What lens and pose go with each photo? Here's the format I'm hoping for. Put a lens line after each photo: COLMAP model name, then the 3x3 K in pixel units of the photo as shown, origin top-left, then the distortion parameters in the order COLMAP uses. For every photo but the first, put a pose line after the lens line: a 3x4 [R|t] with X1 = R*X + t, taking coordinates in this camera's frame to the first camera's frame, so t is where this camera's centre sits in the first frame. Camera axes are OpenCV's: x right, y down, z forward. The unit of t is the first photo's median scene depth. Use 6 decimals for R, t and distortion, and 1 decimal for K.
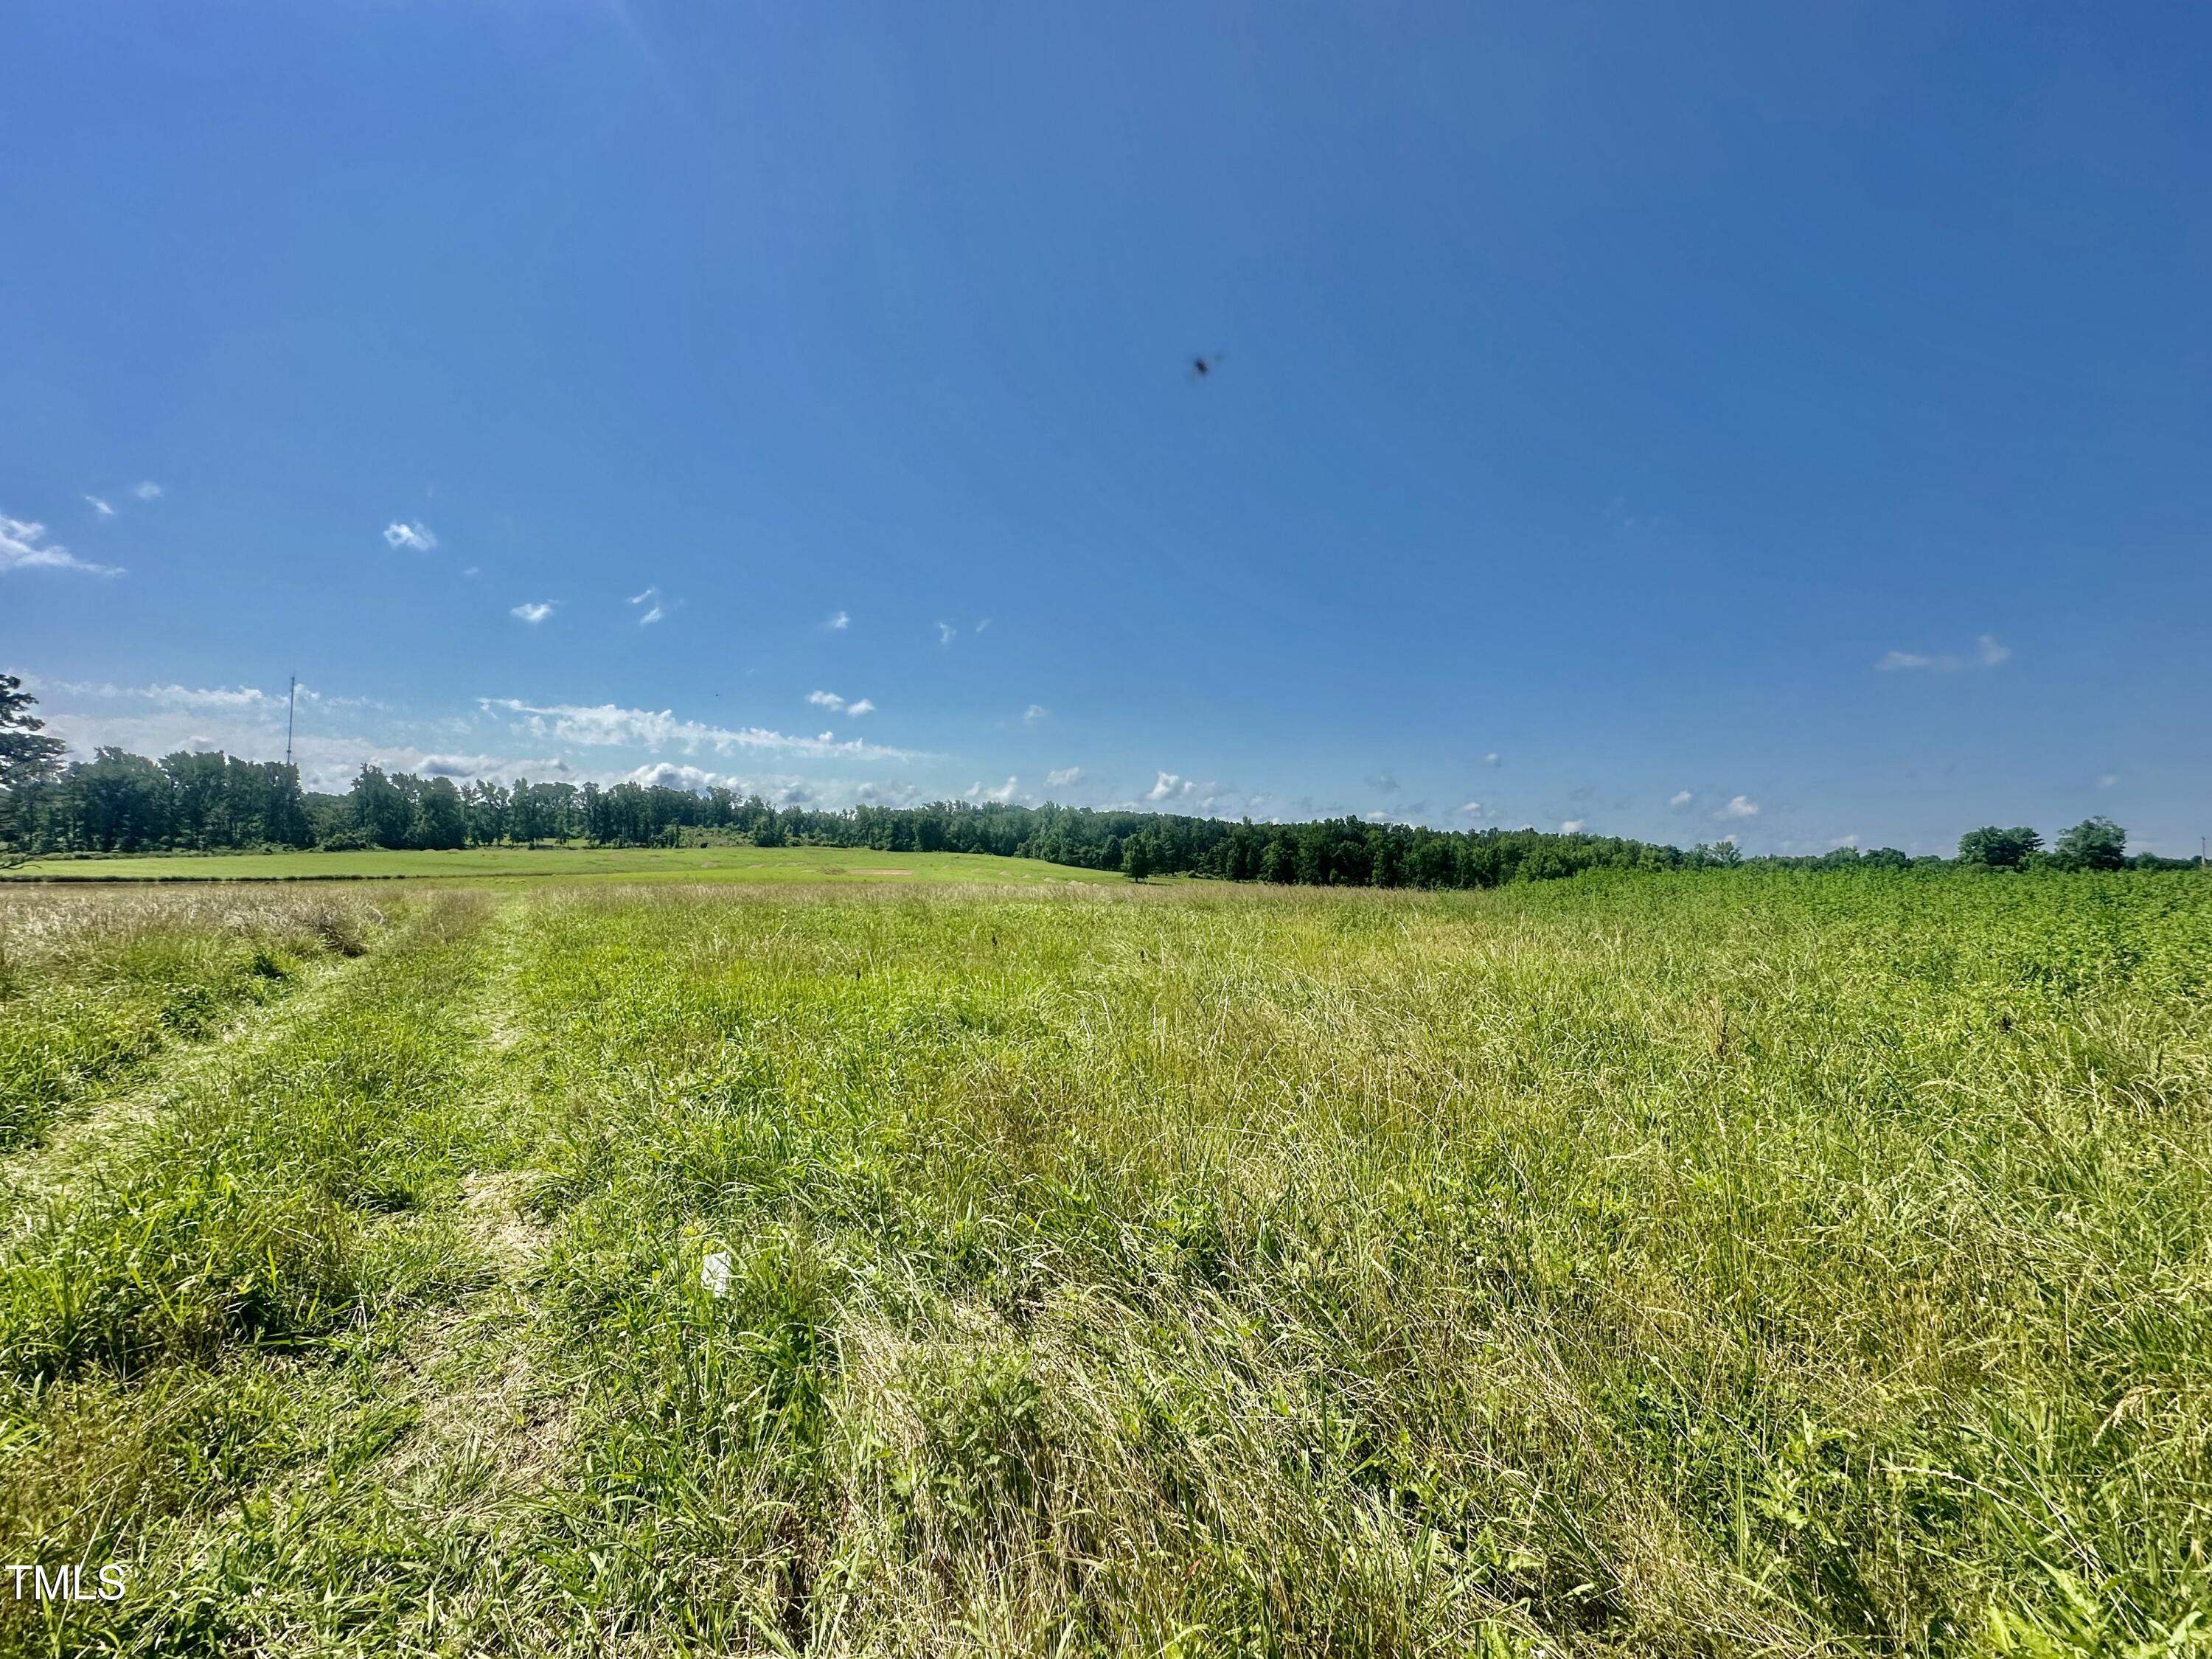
lens RADIAL K [[866.5, 0, 1101.9], [0, 866.5, 832.1], [0, 0, 1]] dist [-0.004734, -0.000828]
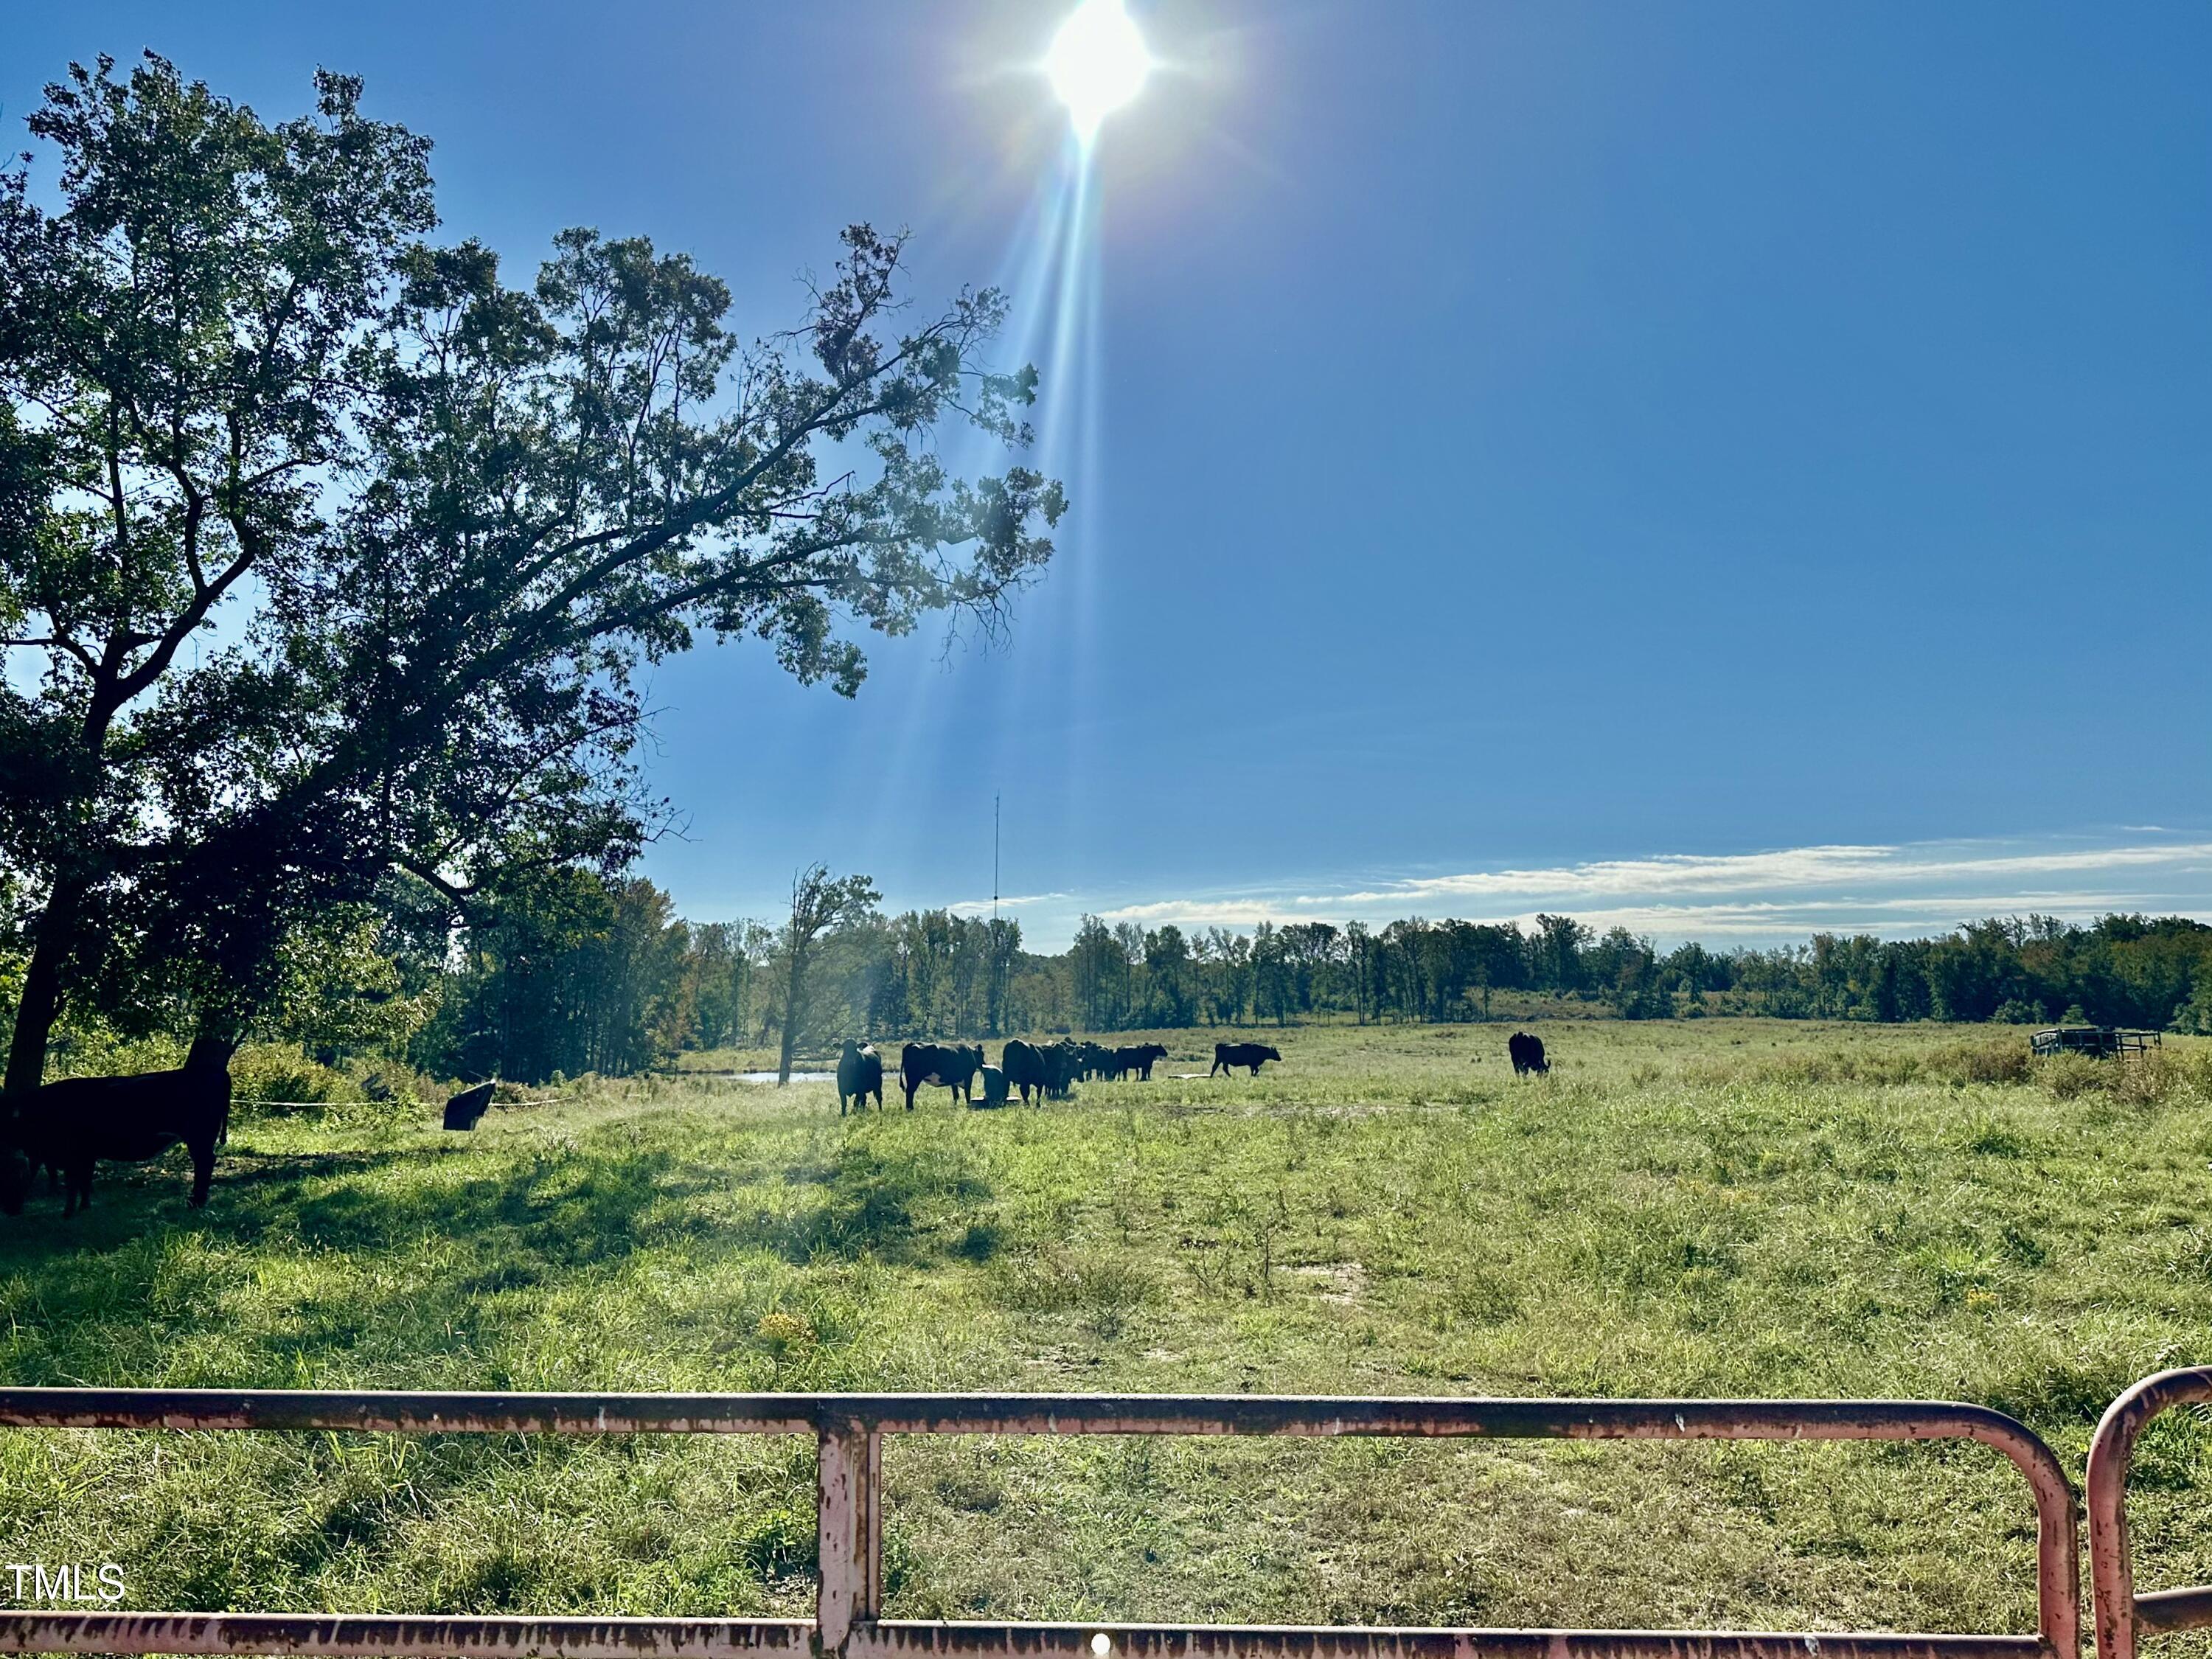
lens RADIAL K [[1662.6, 0, 1084.5], [0, 1662.6, 839.2], [0, 0, 1]] dist [-0.002438, -0.008123]
pose [[0.763669, -0.080511, -0.640568, 0.057964], [0.022284, 0.994890, -0.098478, -0.002155], [0.645223, 0.060930, 0.761561, -0.082304]]
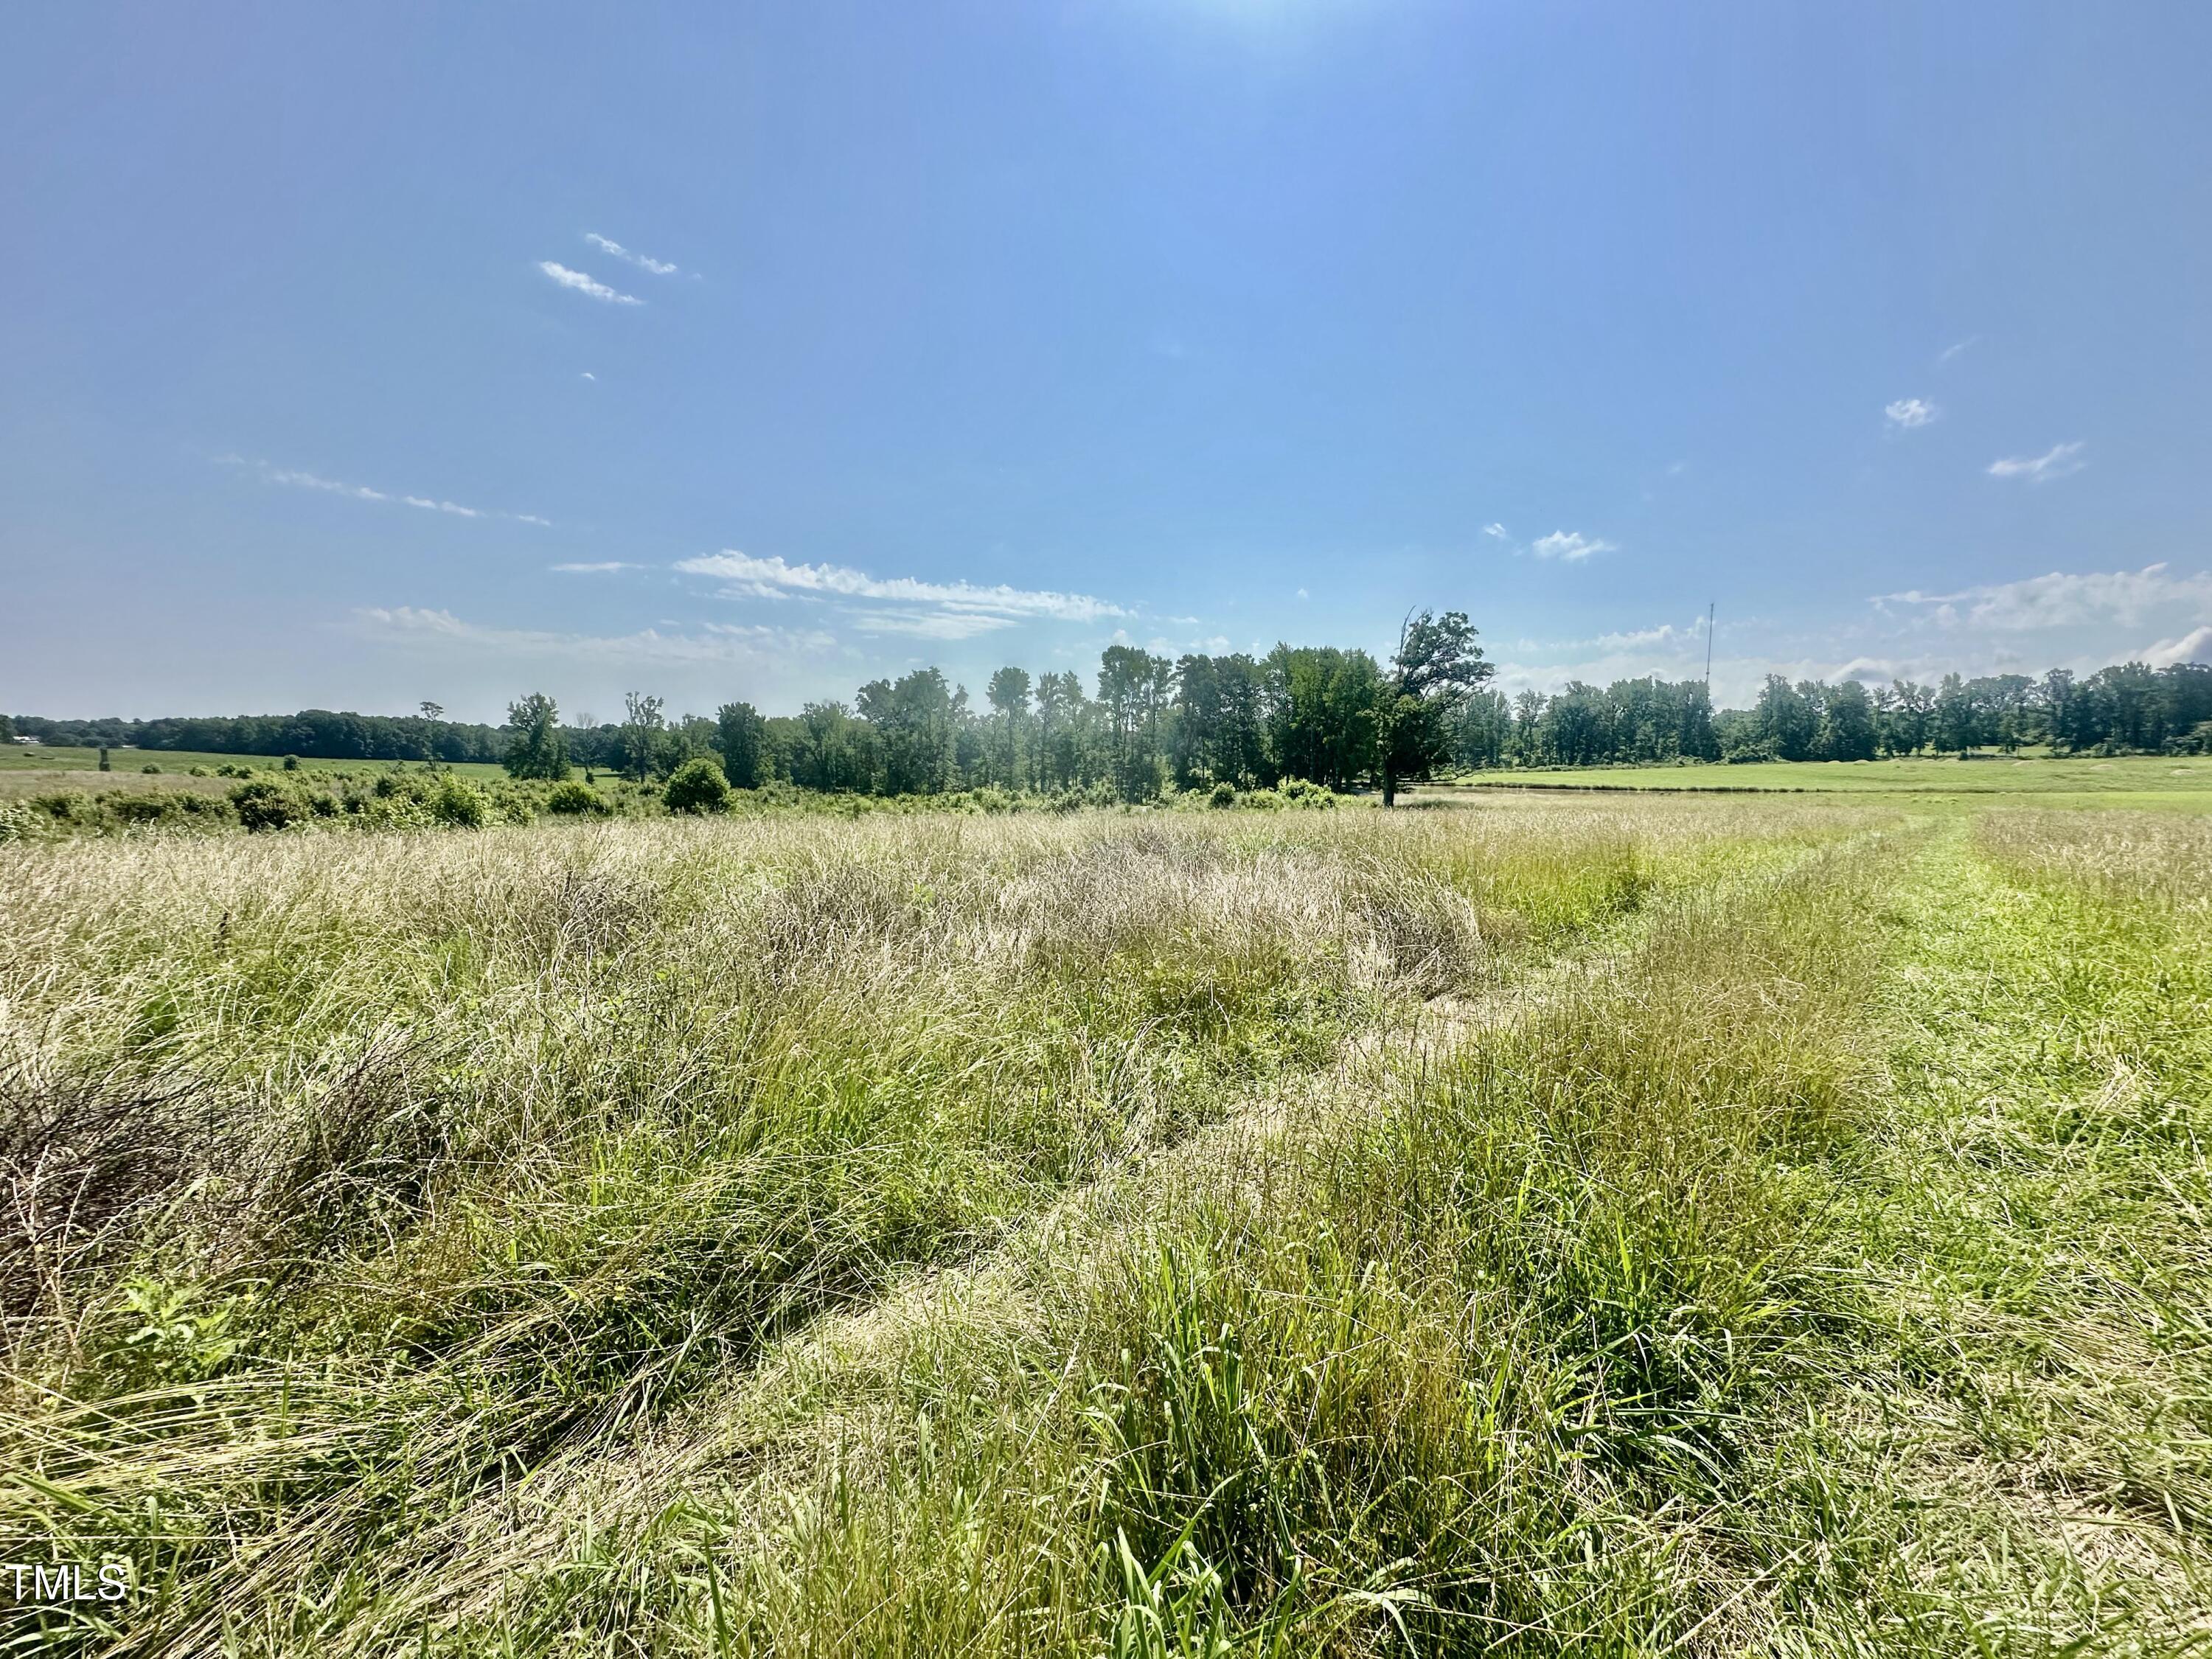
lens RADIAL K [[866.5, 0, 1093.9], [0, 866.5, 811.7], [0, 0, 1]] dist [-0.004734, -0.000828]
pose [[0.198852, 0.047636, -0.978871, -0.035682], [0.028275, 0.998123, 0.054317, 0.002173], [0.979622, -0.038479, 0.197131, 0.047209]]
